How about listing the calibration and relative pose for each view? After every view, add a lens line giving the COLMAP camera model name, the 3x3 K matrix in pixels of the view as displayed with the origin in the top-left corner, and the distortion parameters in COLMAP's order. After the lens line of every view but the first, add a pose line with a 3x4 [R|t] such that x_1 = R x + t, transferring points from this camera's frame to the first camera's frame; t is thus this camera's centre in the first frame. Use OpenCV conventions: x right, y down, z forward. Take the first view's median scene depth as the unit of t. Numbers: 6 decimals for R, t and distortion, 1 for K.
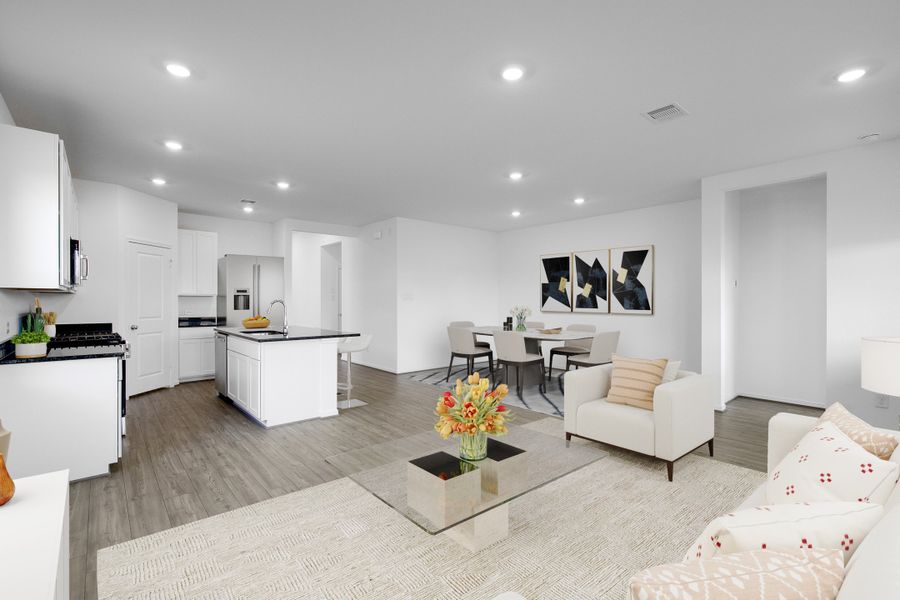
lens RADIAL K [[410.5, 0, 455.2], [0, 410.5, 301.2], [0, 0, 1]] dist [0.003482, 0.001078]
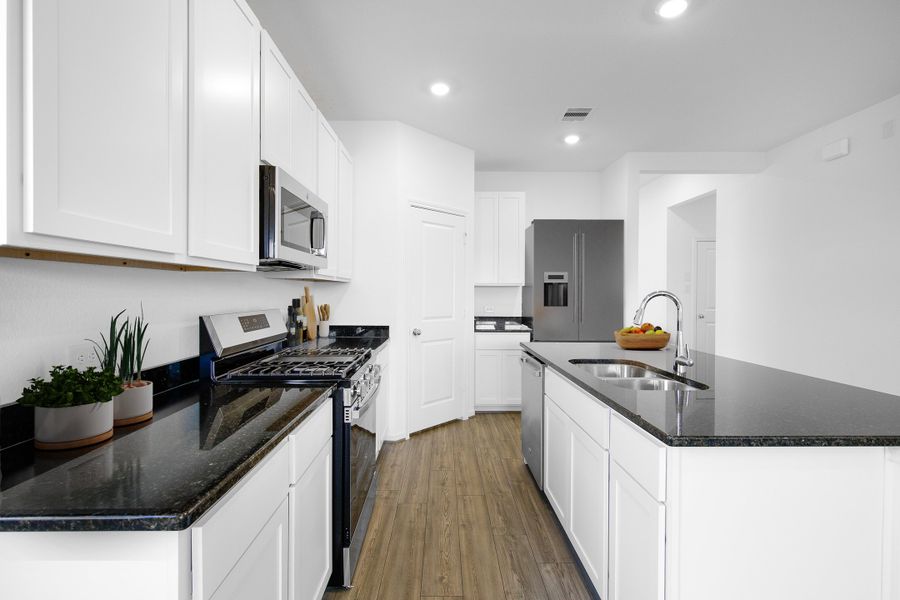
lens RADIAL K [[410.5, 0, 450.9], [0, 410.5, 288.3], [0, 0, 1]] dist [0.003482, 0.001078]
pose [[0.768619, -0.000134, -0.639707, -0.271721], [-0.005550, 0.999961, -0.006878, -0.003336], [0.639683, 0.008837, 0.768588, 0.459519]]
